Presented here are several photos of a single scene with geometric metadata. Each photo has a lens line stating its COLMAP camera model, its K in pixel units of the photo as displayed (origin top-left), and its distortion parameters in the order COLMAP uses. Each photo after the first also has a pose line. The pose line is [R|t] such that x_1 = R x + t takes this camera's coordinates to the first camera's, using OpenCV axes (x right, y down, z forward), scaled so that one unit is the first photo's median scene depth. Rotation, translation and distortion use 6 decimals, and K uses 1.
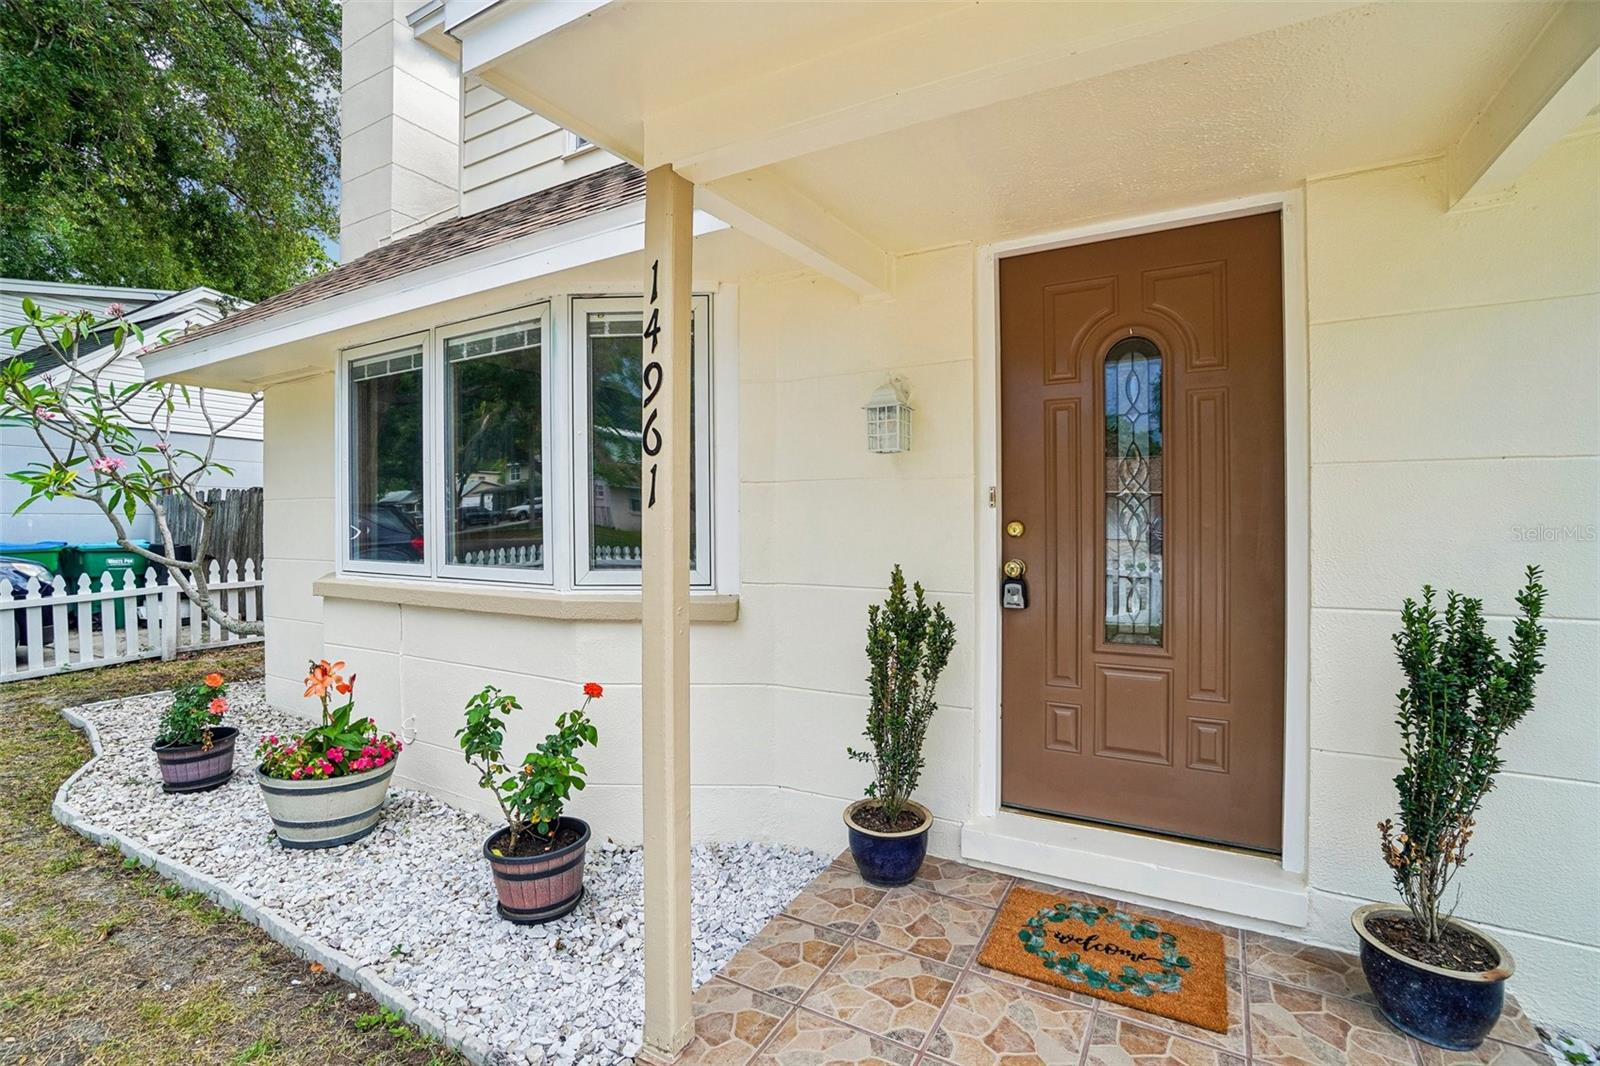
lens RADIAL K [[709.2, 0, 800.9], [0, 709.2, 521.5], [0, 0, 1]] dist [-0.064797, 0.025472]
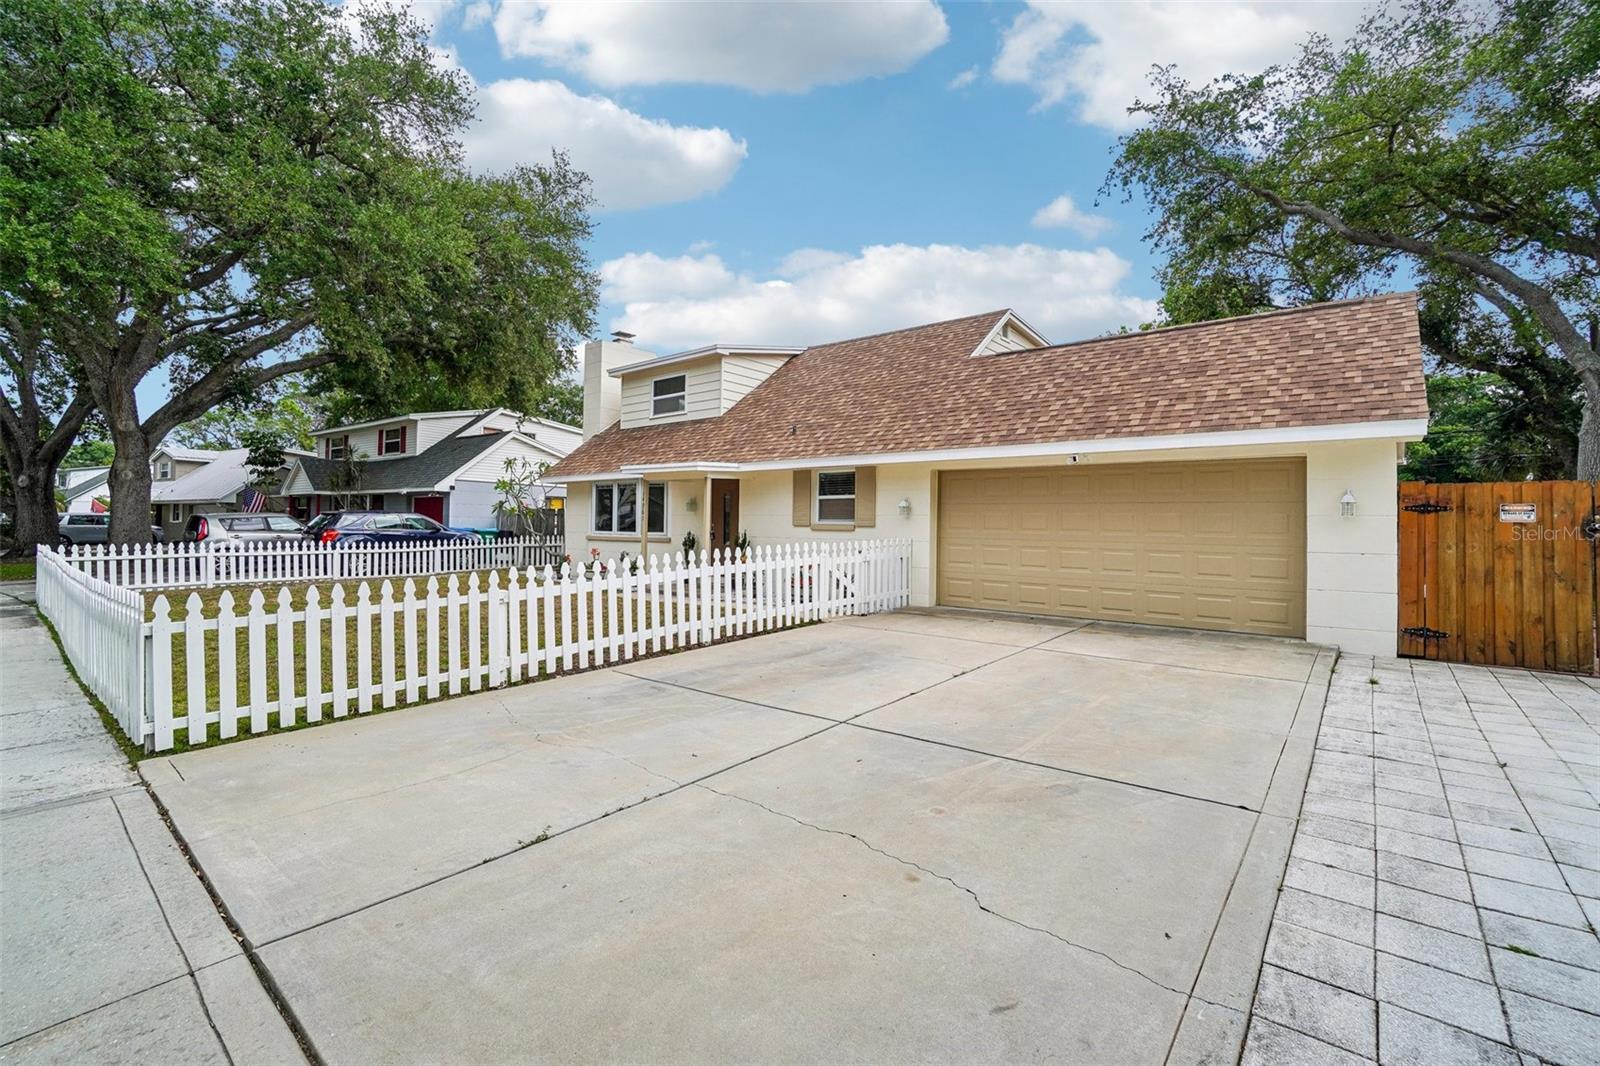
lens RADIAL K [[709.2, 0, 800.9], [0, 709.2, 521.5], [0, 0, 1]] dist [-0.064797, 0.025472]
pose [[0.980883, 0.012641, -0.194188, 2.024298], [-0.013949, 0.999888, -0.005368, 0.004650], [0.194098, 0.007974, 0.980950, -4.250579]]
